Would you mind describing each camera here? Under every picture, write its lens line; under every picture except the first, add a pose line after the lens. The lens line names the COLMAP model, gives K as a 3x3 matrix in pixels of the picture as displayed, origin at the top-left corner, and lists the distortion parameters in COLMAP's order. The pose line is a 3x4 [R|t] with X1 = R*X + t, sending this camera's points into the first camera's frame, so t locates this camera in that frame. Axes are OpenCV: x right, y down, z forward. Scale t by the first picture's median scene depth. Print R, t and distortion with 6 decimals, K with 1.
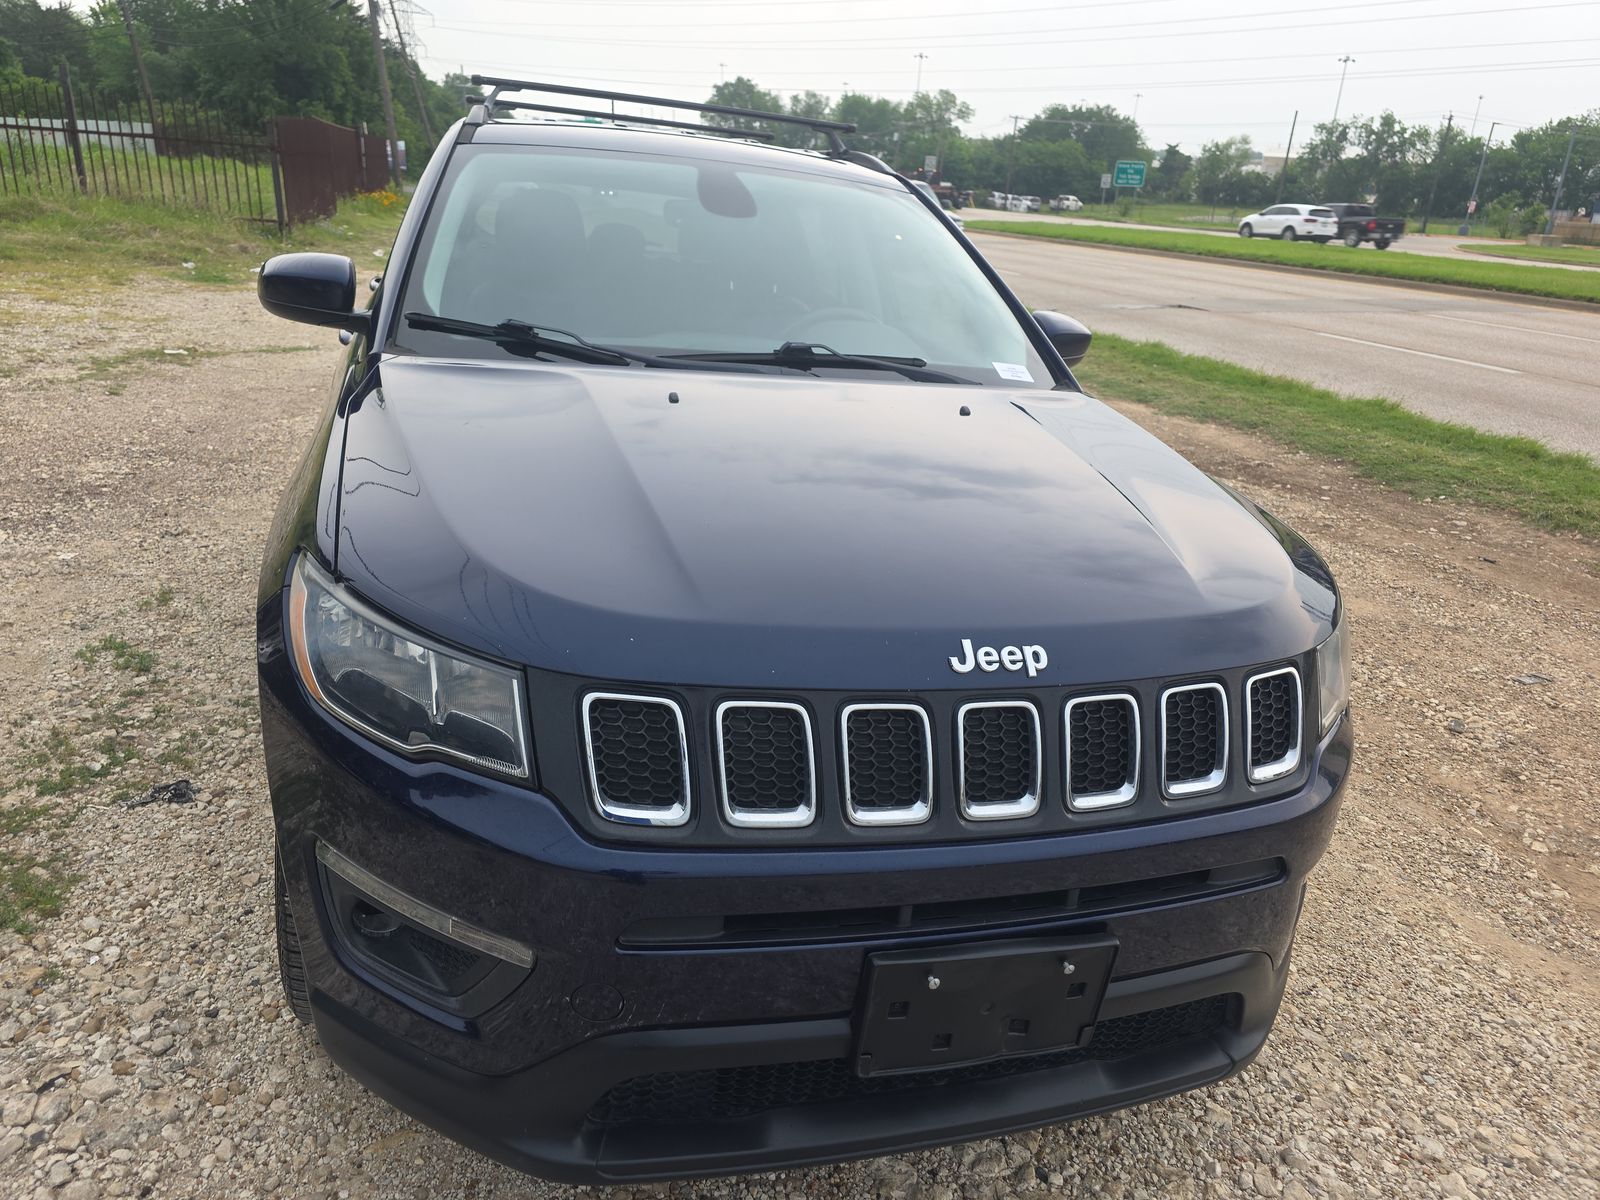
lens RADIAL K [[1049.2, 0, 824.7], [0, 1049.2, 593.4], [0, 0, 1]] dist [0.054246, -0.049791]
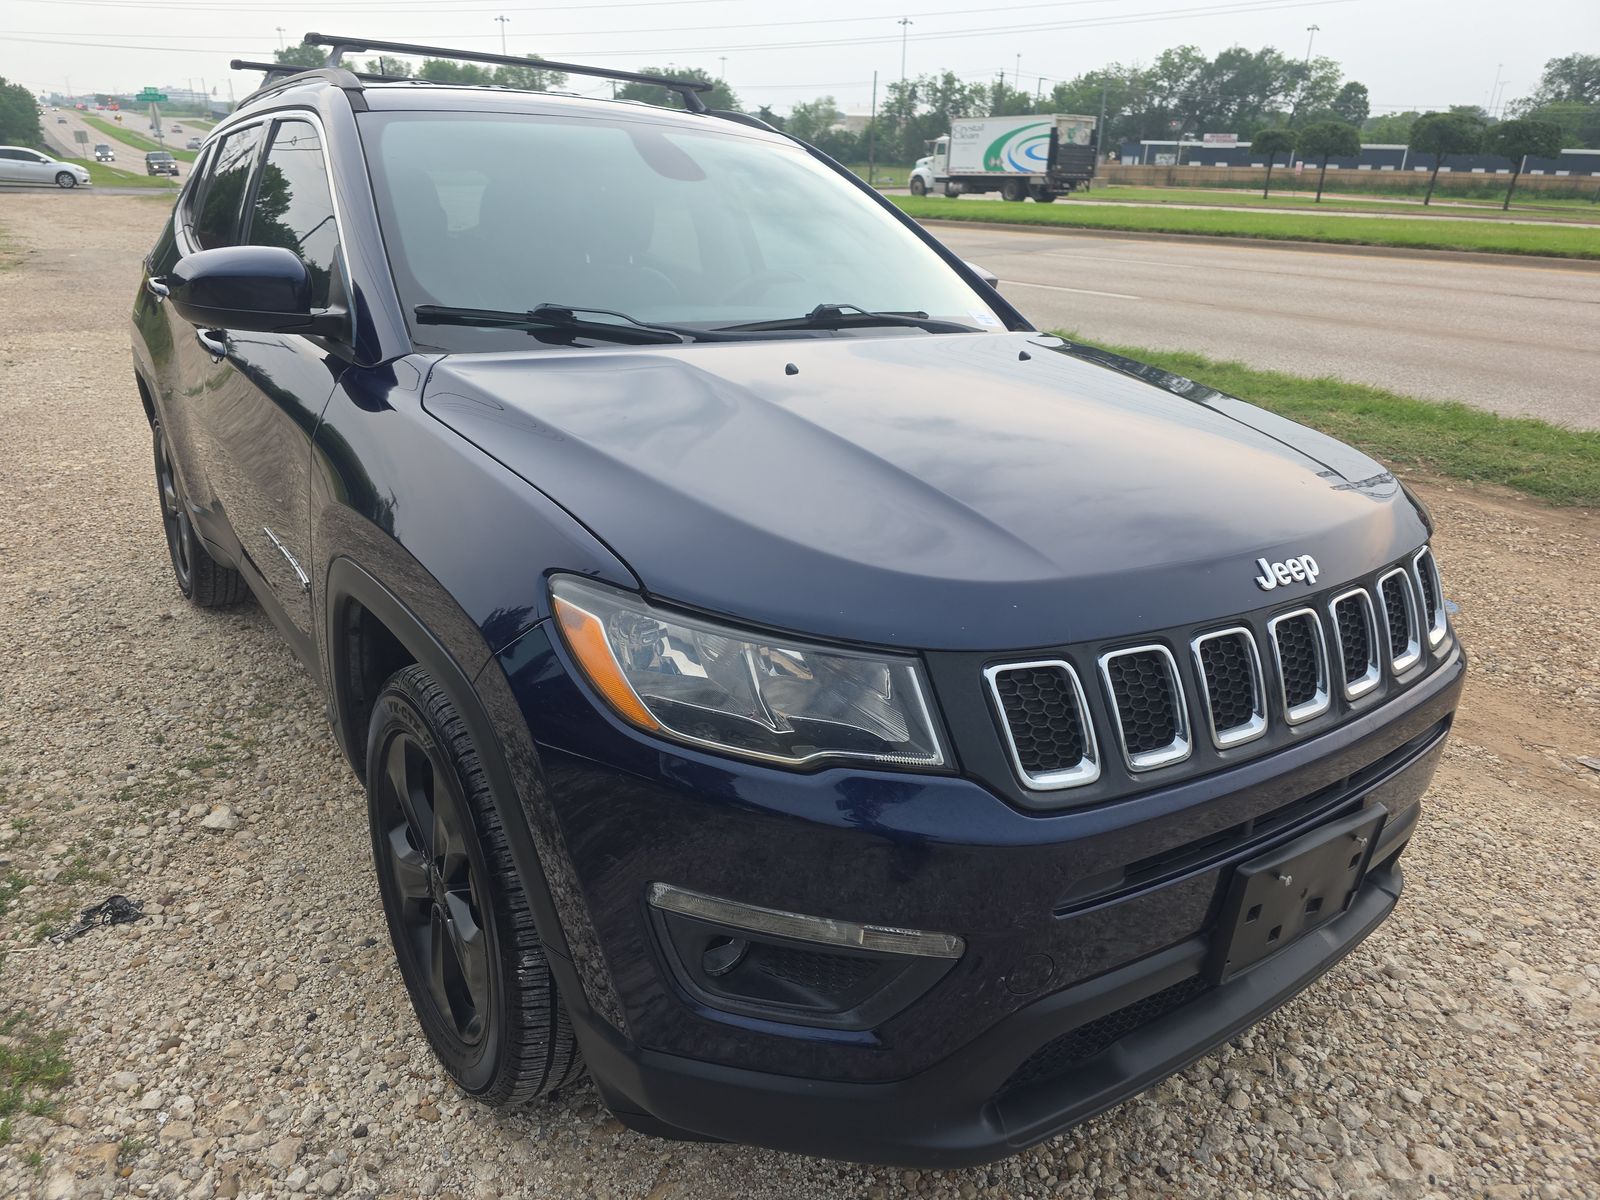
lens RADIAL K [[1041.9, 0, 799.4], [0, 1041.9, 601.2], [0, 0, 1]] dist [0.044896, -0.039914]
pose [[0.948346, -0.159275, 0.274357, -0.374951], [0.149164, 0.987141, 0.057471, -0.026904], [-0.279982, -0.013578, 0.959909, 0.075008]]
